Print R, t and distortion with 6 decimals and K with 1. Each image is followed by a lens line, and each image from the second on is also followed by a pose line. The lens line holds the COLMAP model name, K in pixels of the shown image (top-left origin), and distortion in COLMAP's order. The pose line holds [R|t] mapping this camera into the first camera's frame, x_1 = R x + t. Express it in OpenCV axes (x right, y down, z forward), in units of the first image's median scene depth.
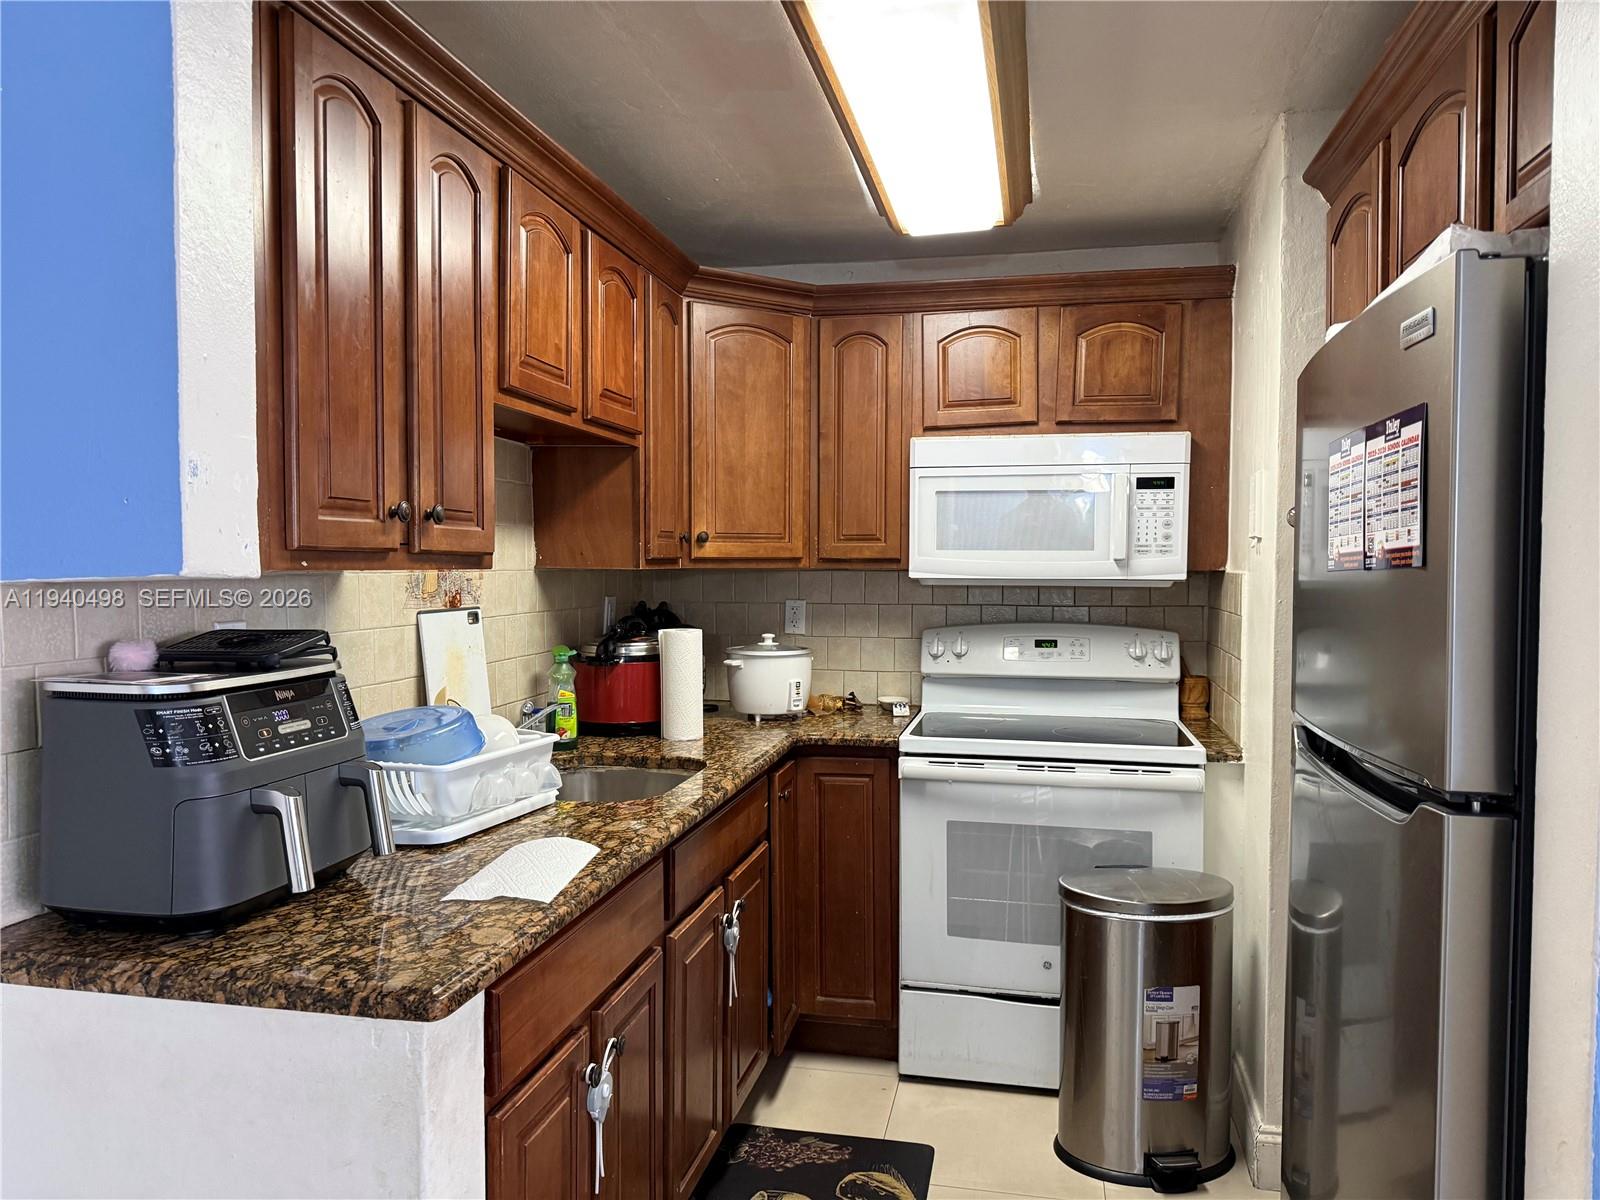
lens RADIAL K [[1123.6, 0, 799.1], [0, 1123.6, 614.6], [0, 0, 1]] dist [0.045876, -0.054867]
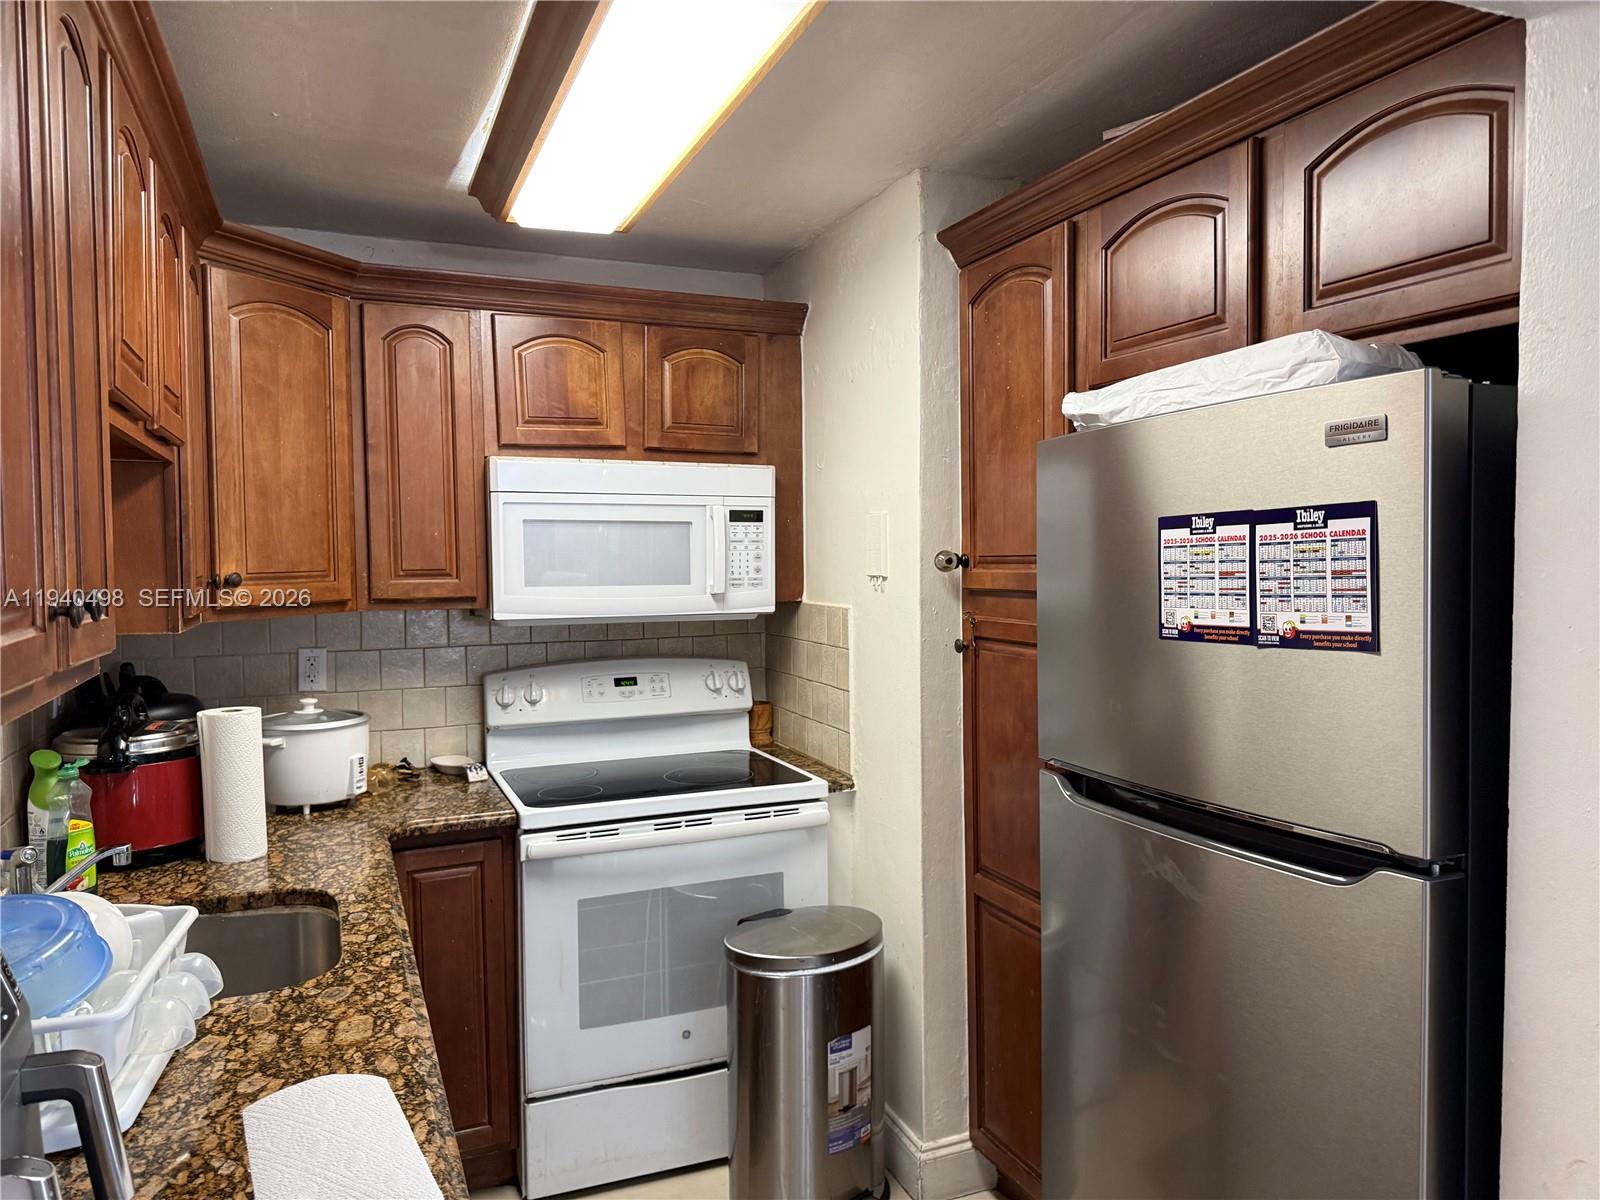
lens RADIAL K [[1123.6, 0, 803.4], [0, 1123.6, 613.0], [0, 0, 1]] dist [0.045876, -0.054867]
pose [[0.820826, -0.039373, 0.569819, -0.215872], [0.036032, 0.999204, 0.017138, -0.048932], [-0.570040, 0.006464, 0.821591, 0.174489]]
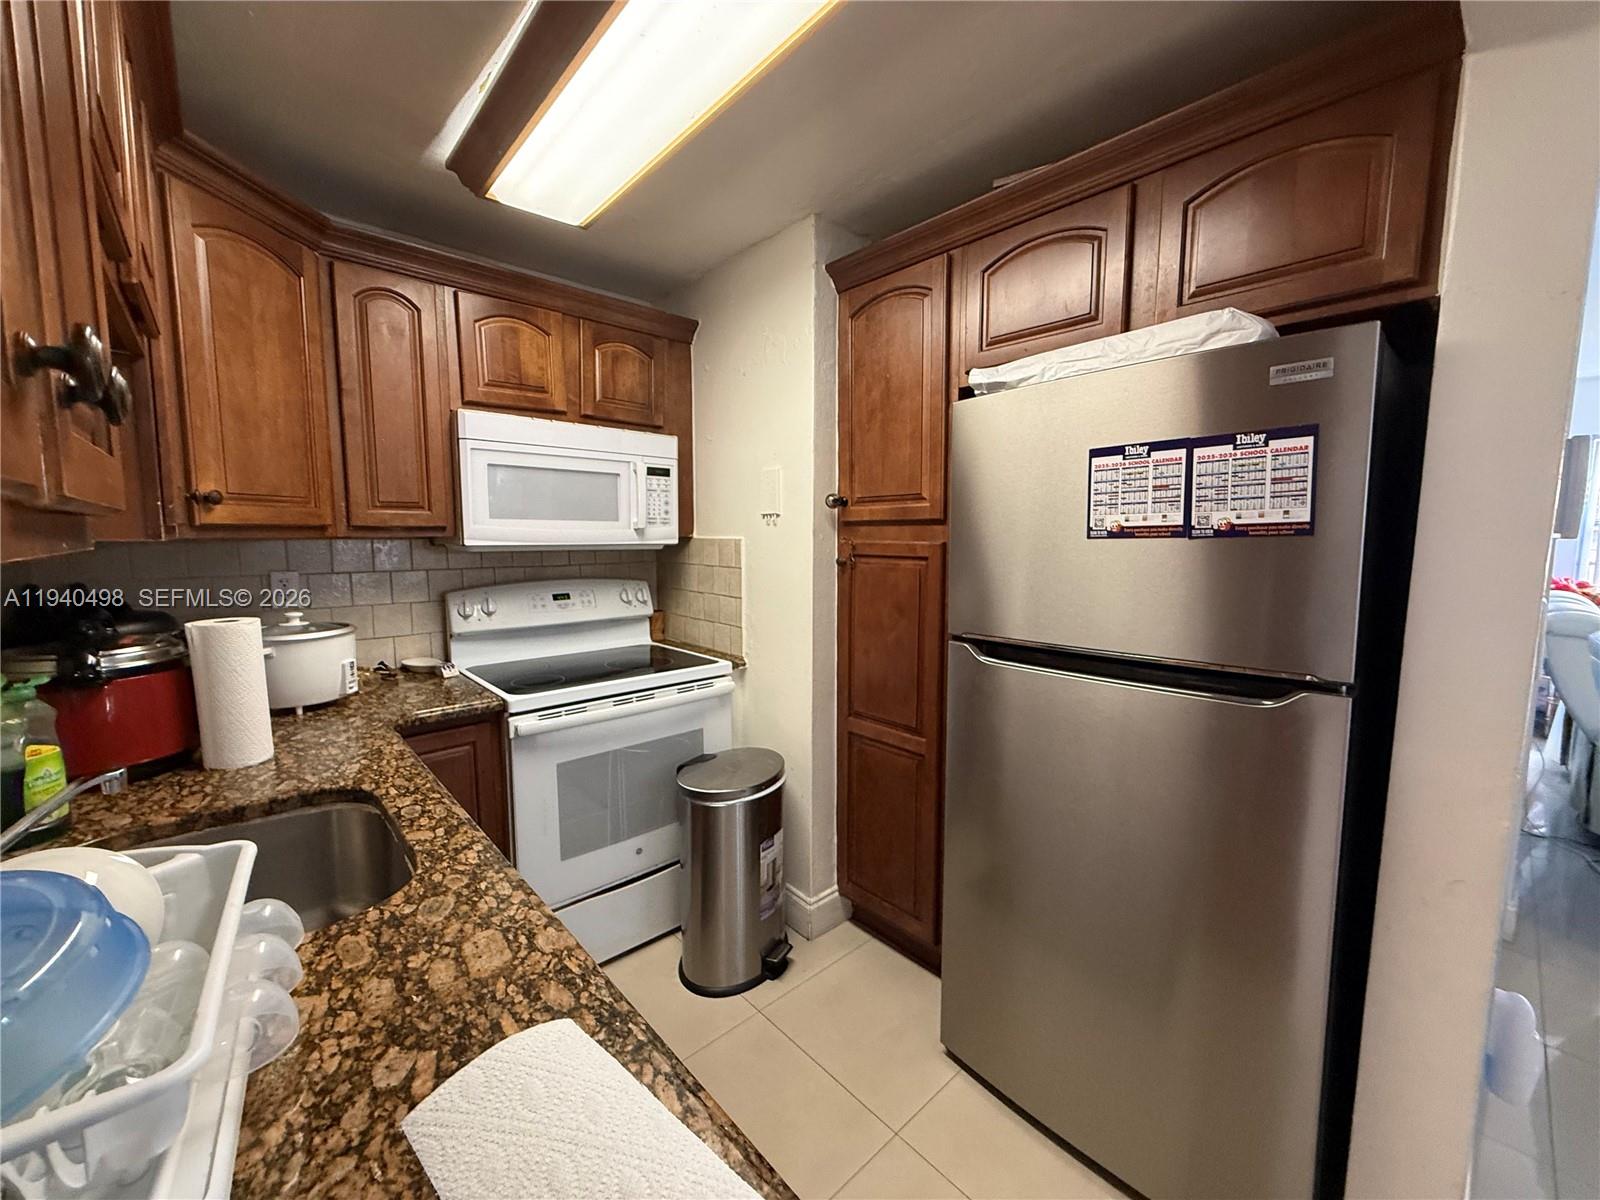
lens RADIAL K [[633.6, 0, 802.8], [0, 633.6, 599.6], [0, 0, 1]] dist [-0.002875, 0.001447]
pose [[0.583865, -0.086384, 0.807242, -0.217910], [0.035792, 0.996095, 0.080706, -0.020833], [-0.811062, -0.018228, 0.584676, 0.436733]]
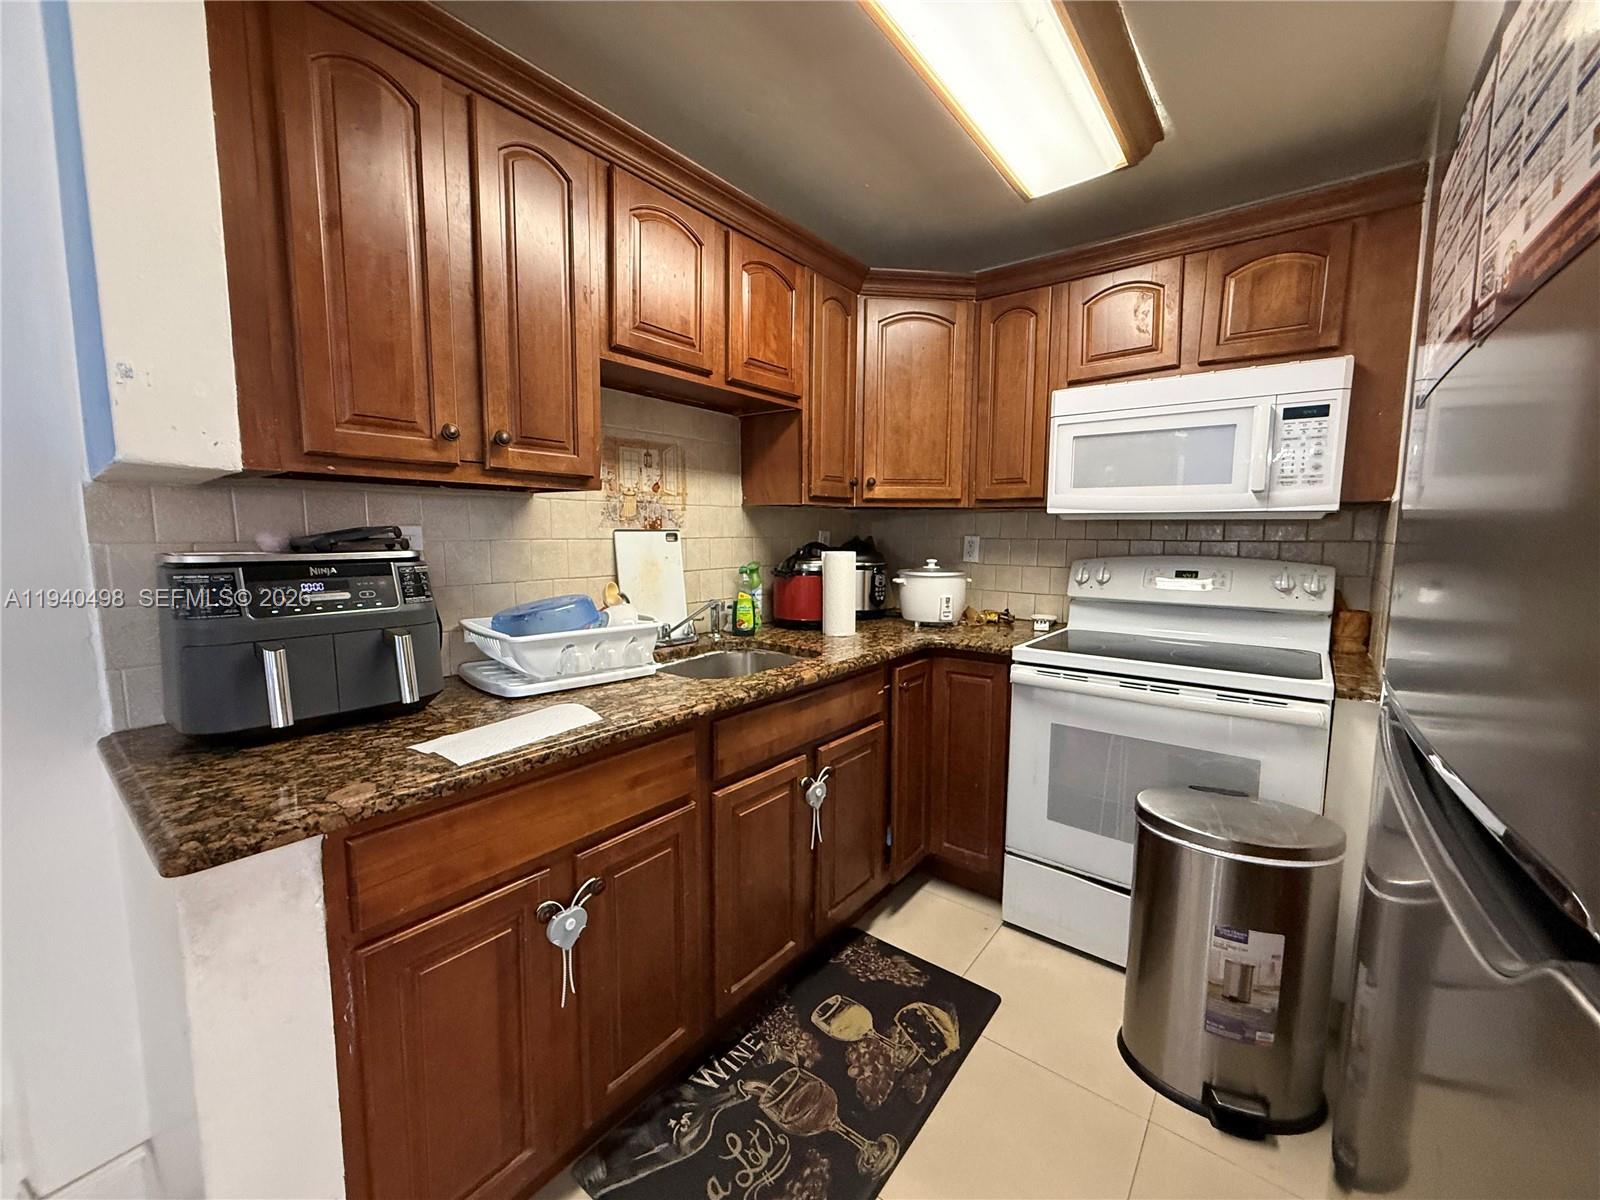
lens RADIAL K [[633.6, 0, 796.9], [0, 633.6, 600.5], [0, 0, 1]] dist [-0.002875, 0.001447]
pose [[0.894414, 0.049481, -0.444495, 0.180046], [-0.022968, 0.997631, 0.064838, 0.023382], [0.446651, -0.047783, 0.893432, 0.312366]]
